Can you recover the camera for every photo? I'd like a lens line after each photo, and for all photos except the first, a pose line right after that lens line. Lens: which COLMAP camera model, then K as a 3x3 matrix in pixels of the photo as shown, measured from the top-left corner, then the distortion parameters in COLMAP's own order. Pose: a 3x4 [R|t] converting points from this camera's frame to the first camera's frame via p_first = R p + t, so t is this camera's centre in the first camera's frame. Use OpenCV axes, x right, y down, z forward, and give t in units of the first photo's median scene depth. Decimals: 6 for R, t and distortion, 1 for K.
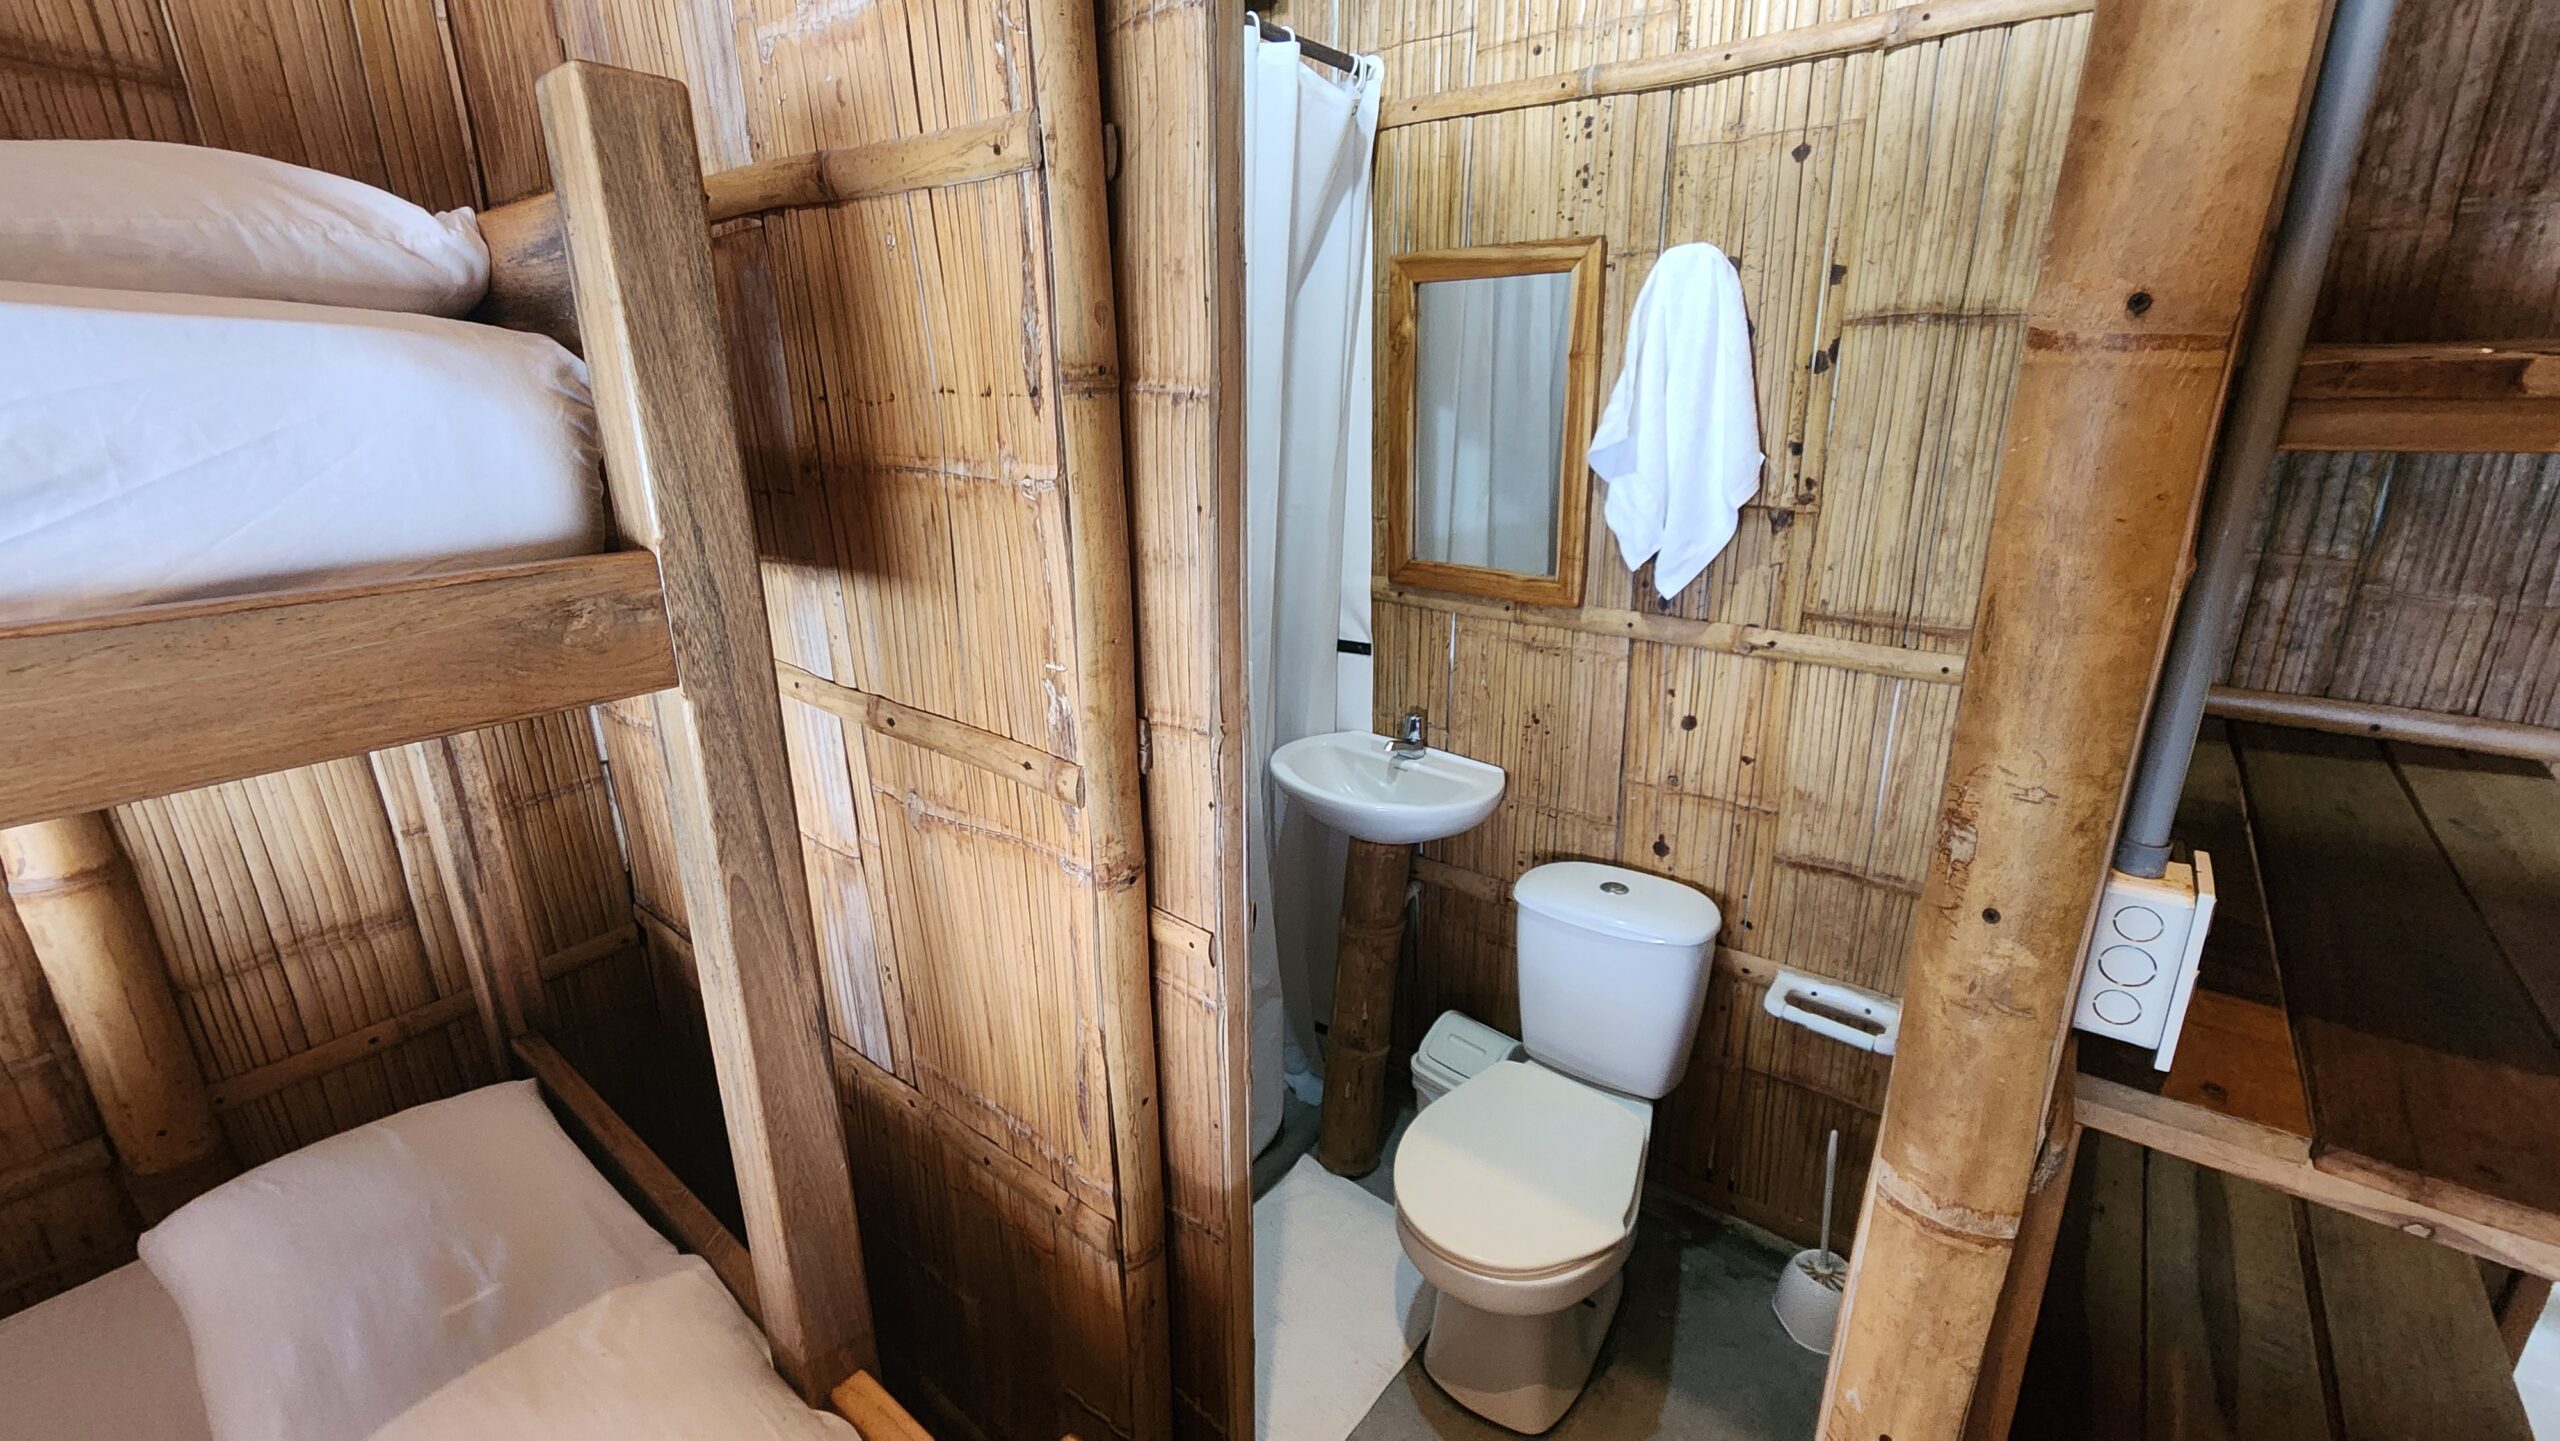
lens RADIAL K [[1059.2, 0, 1265.8], [0, 1059.2, 710.0], [0, 0, 1]] dist [-0.002155, 0.001414]
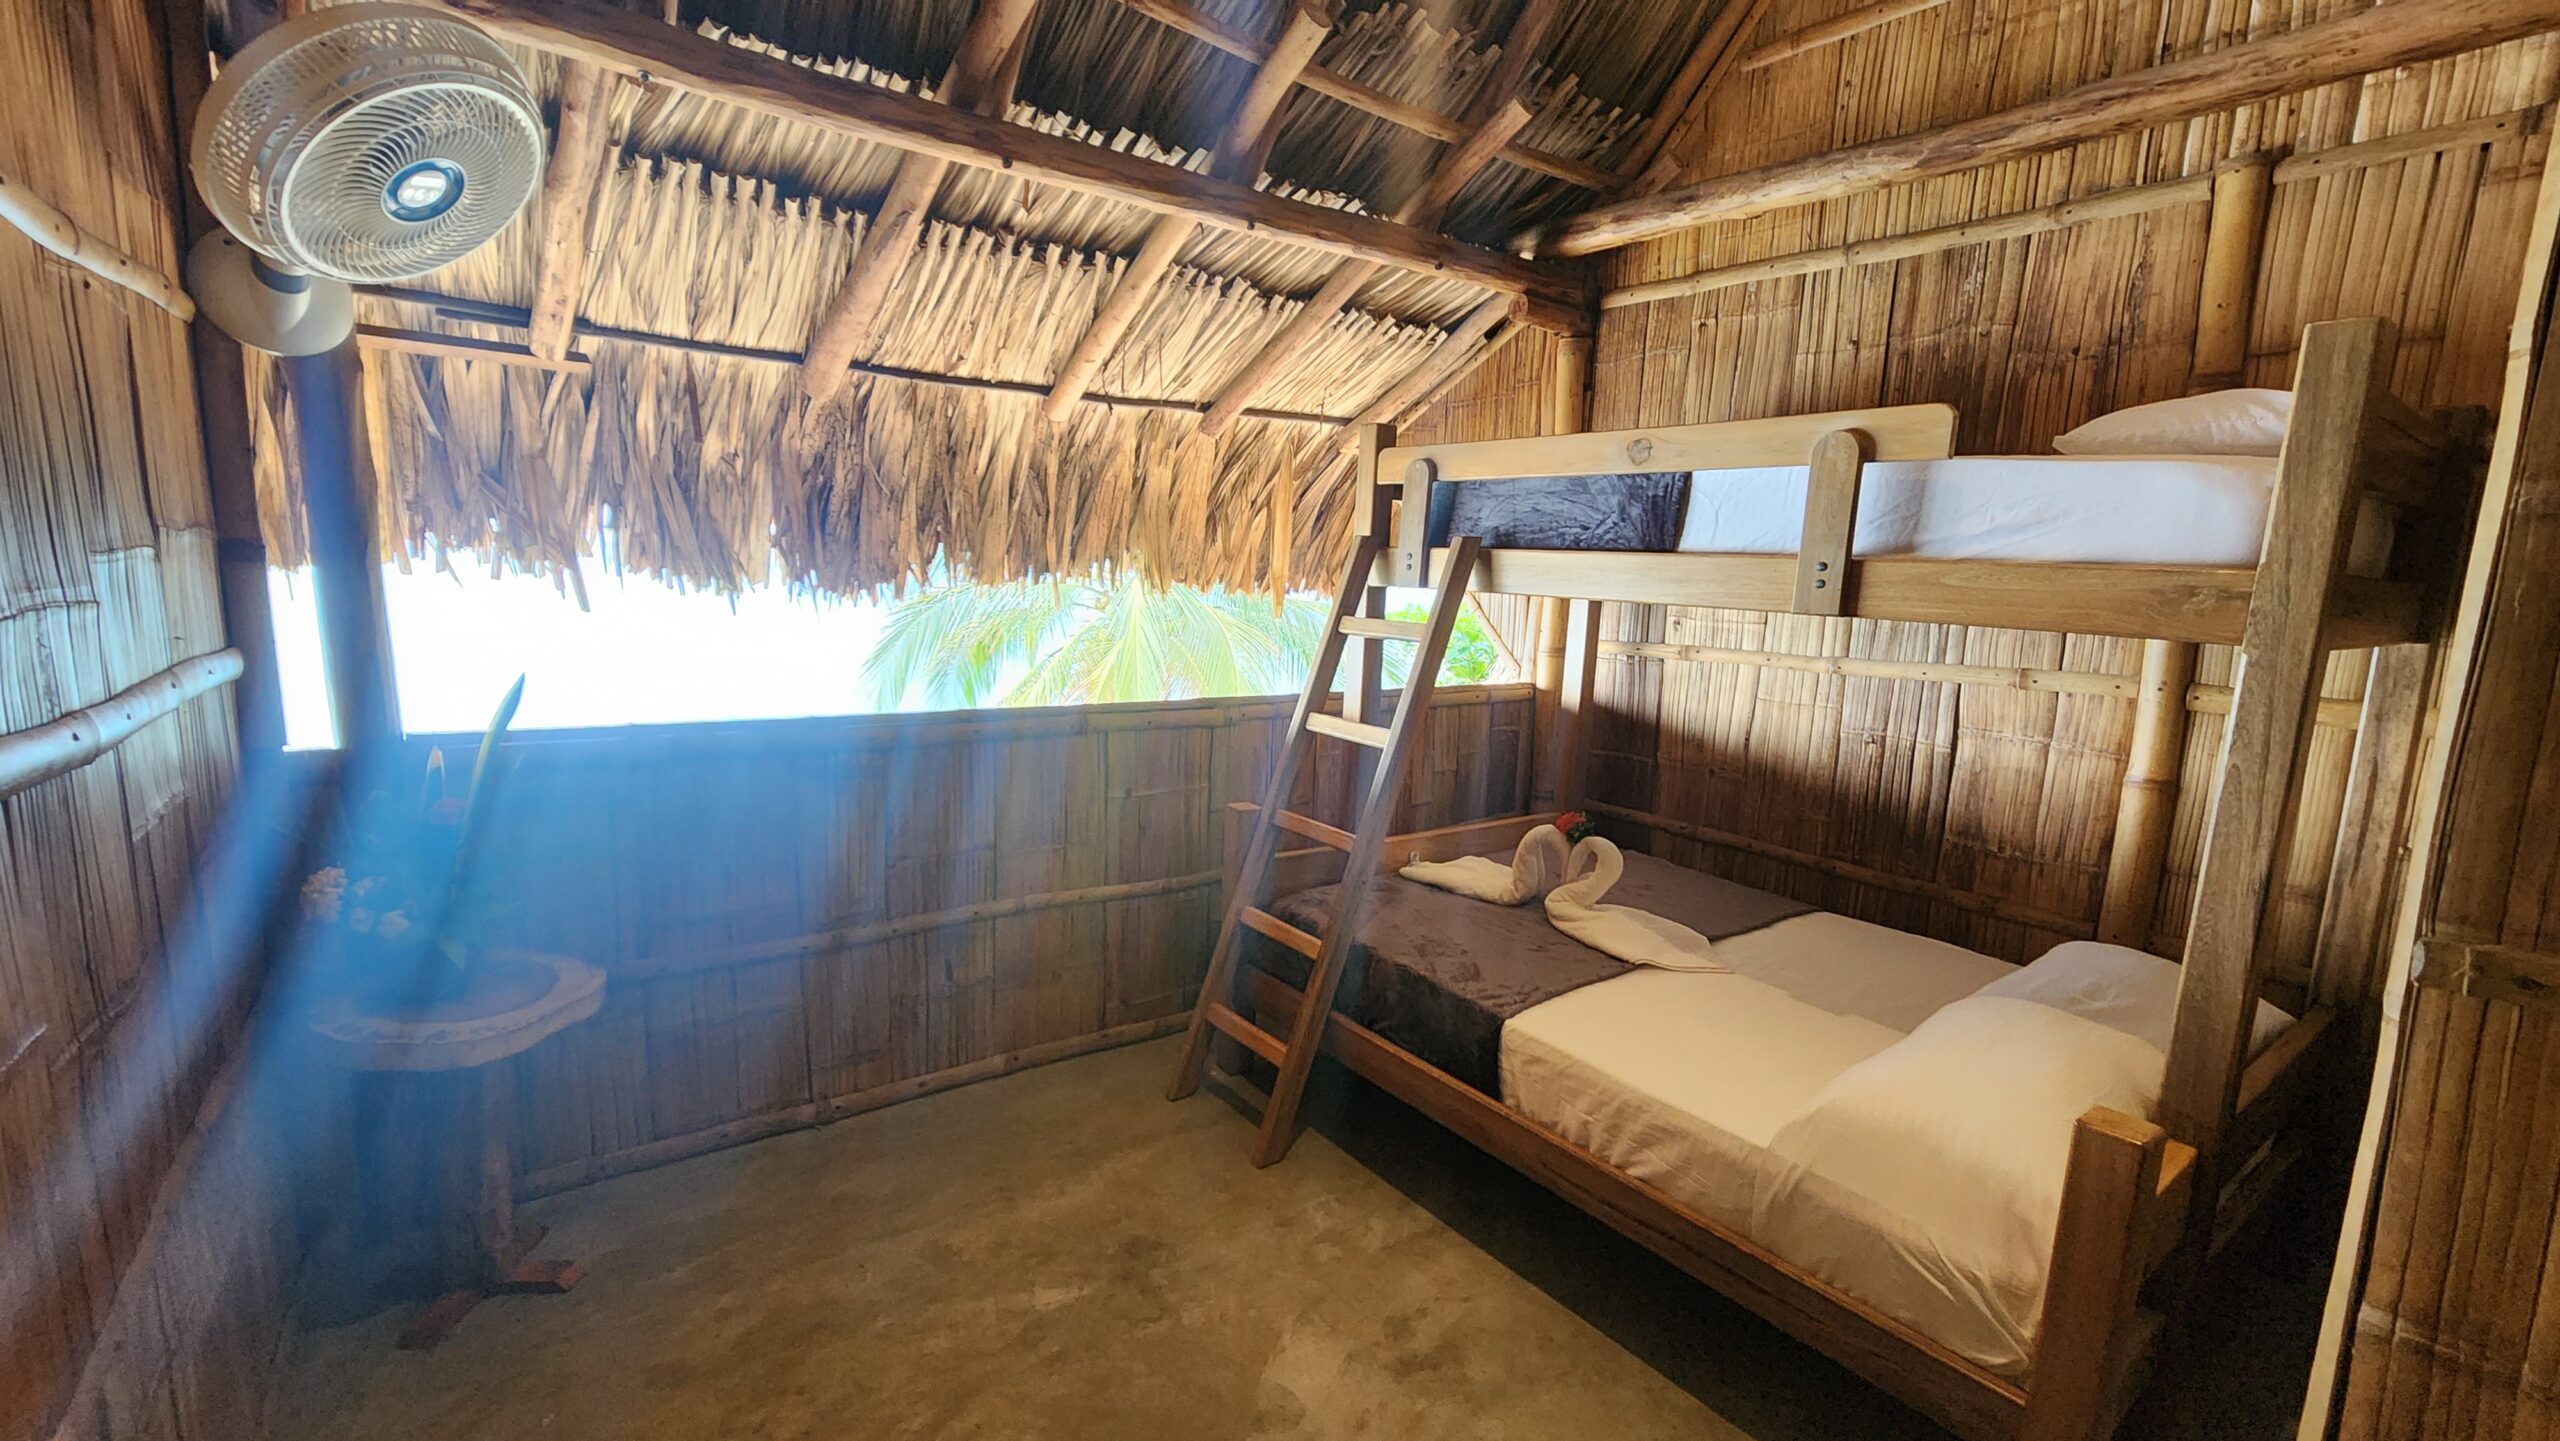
lens RADIAL K [[1059.2, 0, 1303.4], [0, 1059.2, 733.0], [0, 0, 1]] dist [-0.002155, 0.001414]
pose [[-0.234793, 0.159463, -0.958876, 0.996754], [-0.326324, 0.916274, 0.232283, 0.138208], [0.915634, 0.367443, -0.163098, -0.070498]]
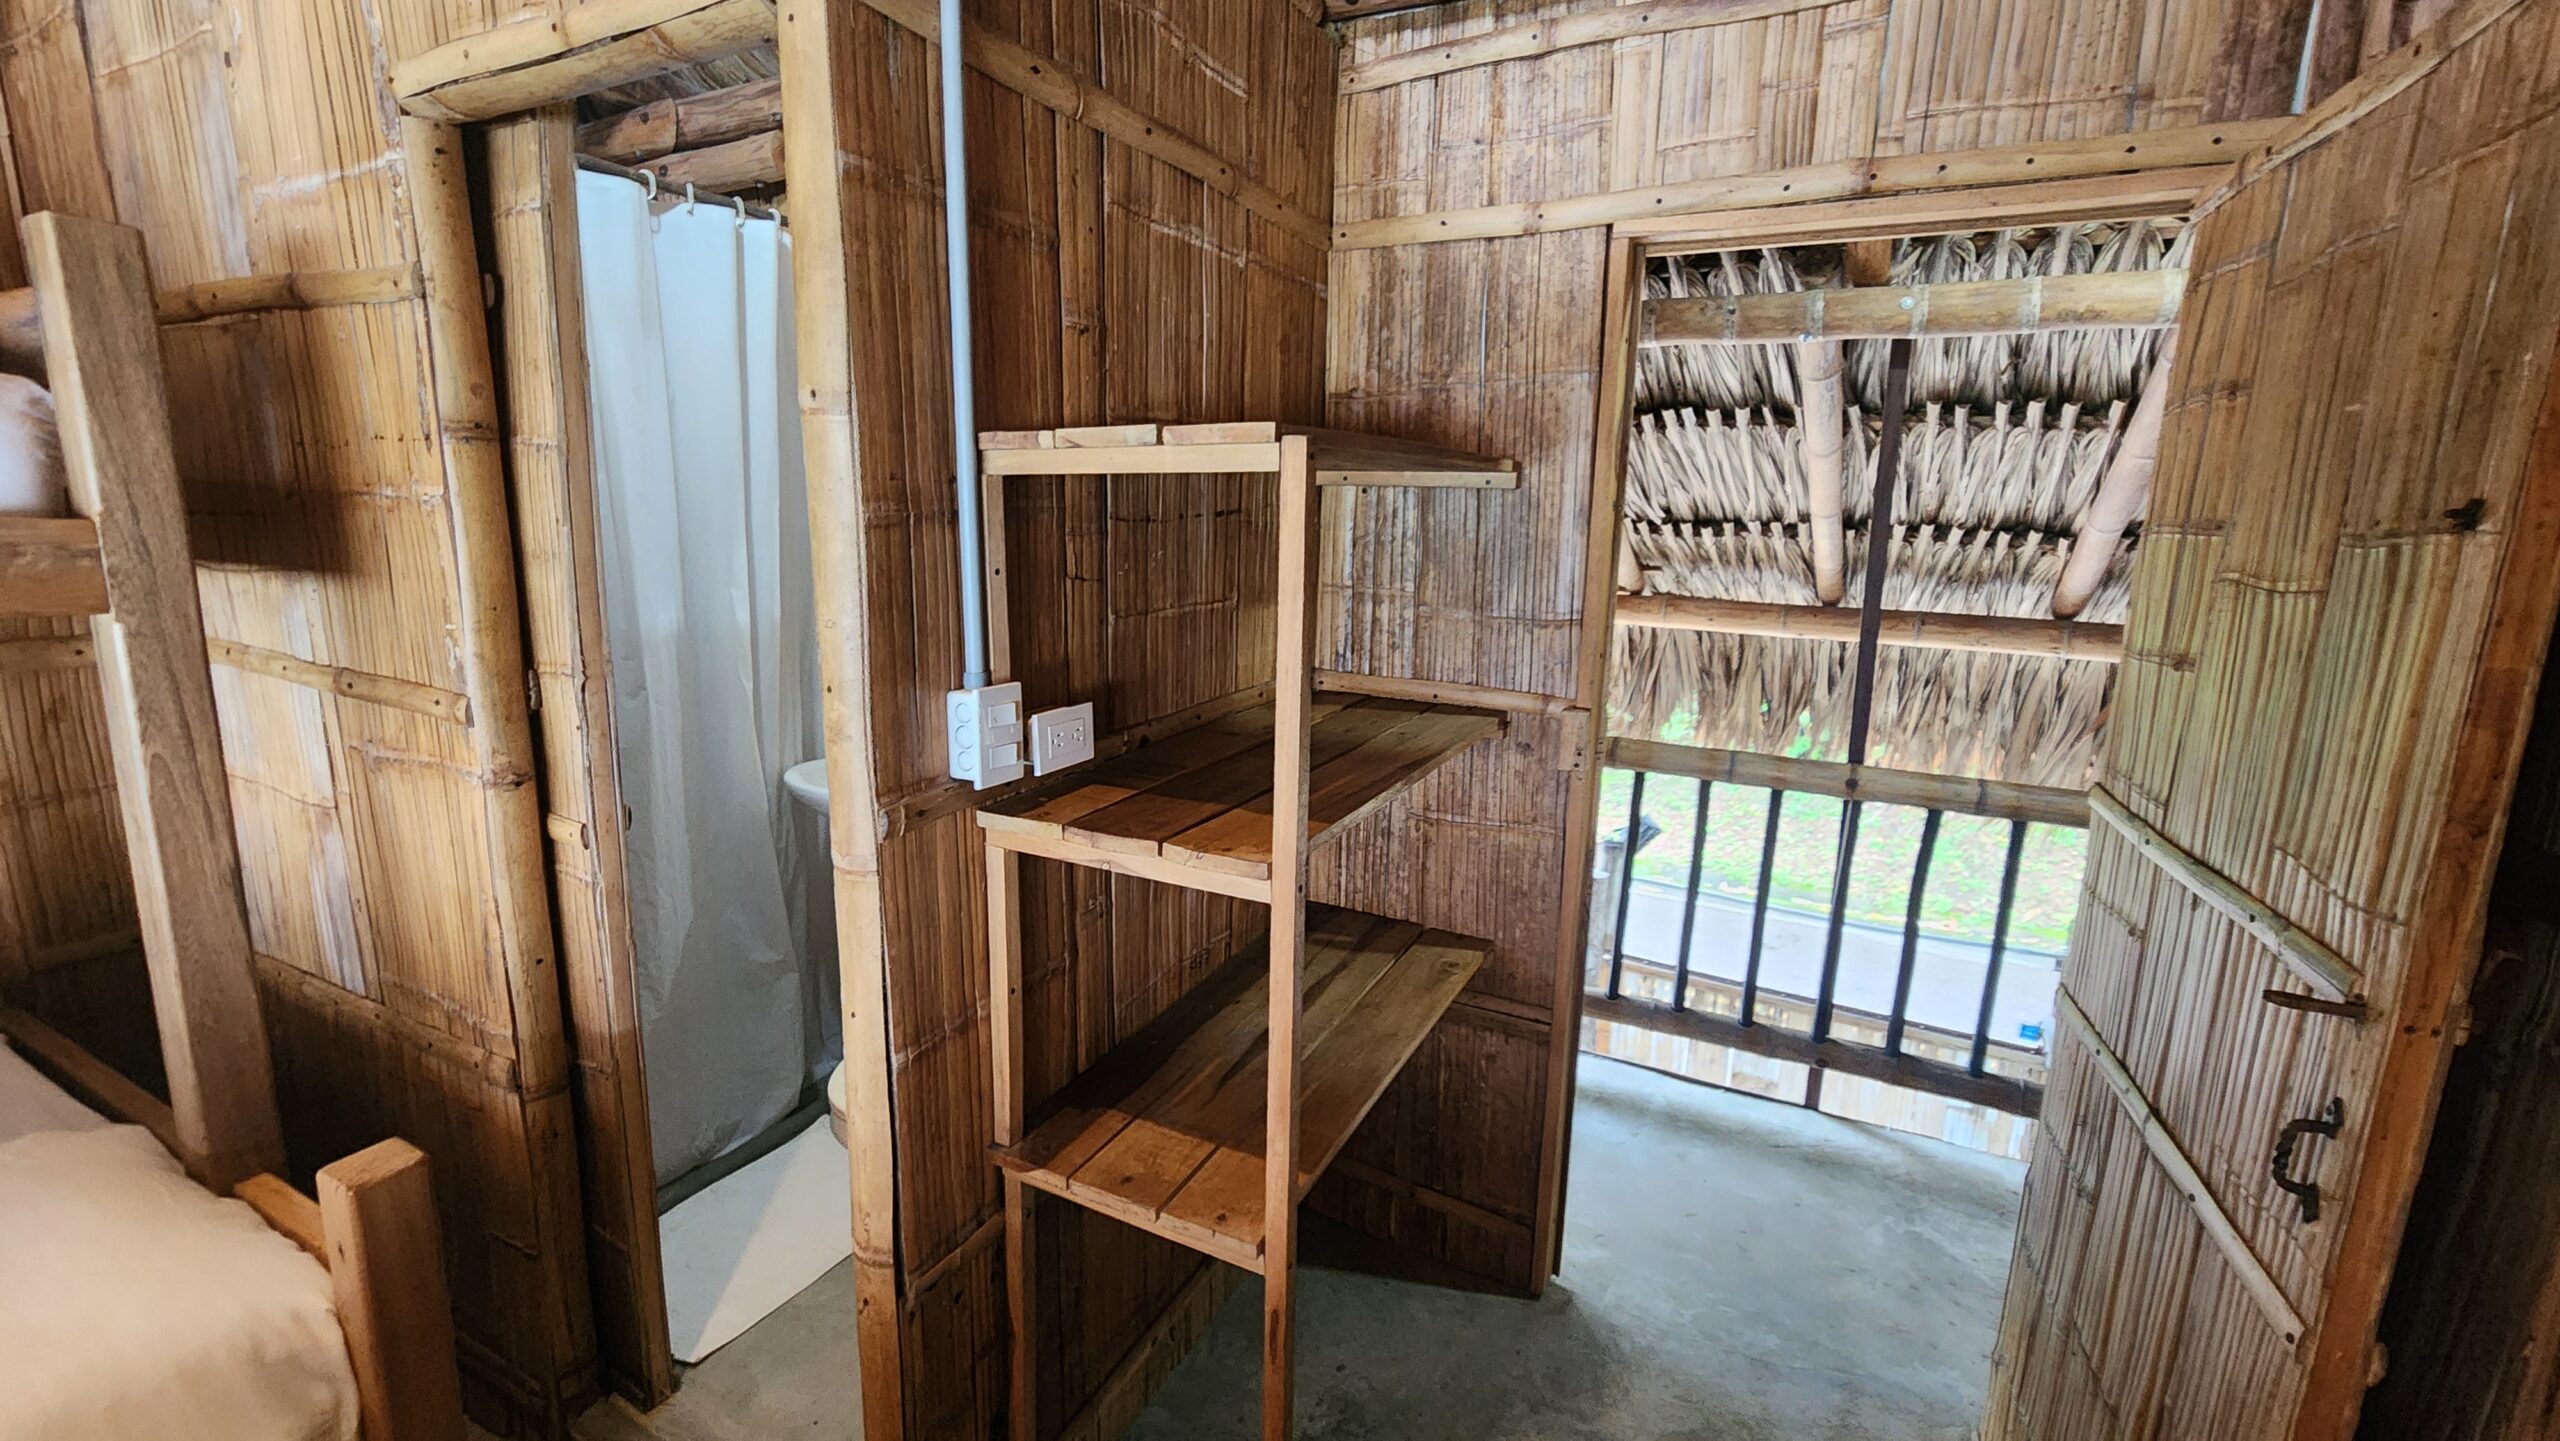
lens RADIAL K [[1059.2, 0, 1273.8], [0, 1059.2, 712.3], [0, 0, 1]] dist [-0.002155, 0.001414]
pose [[0.978500, 0.000267, 0.206248, 0.458347], [0.023676, 0.993243, -0.113613, 0.203205], [-0.204885, 0.116053, 0.971882, -0.469987]]
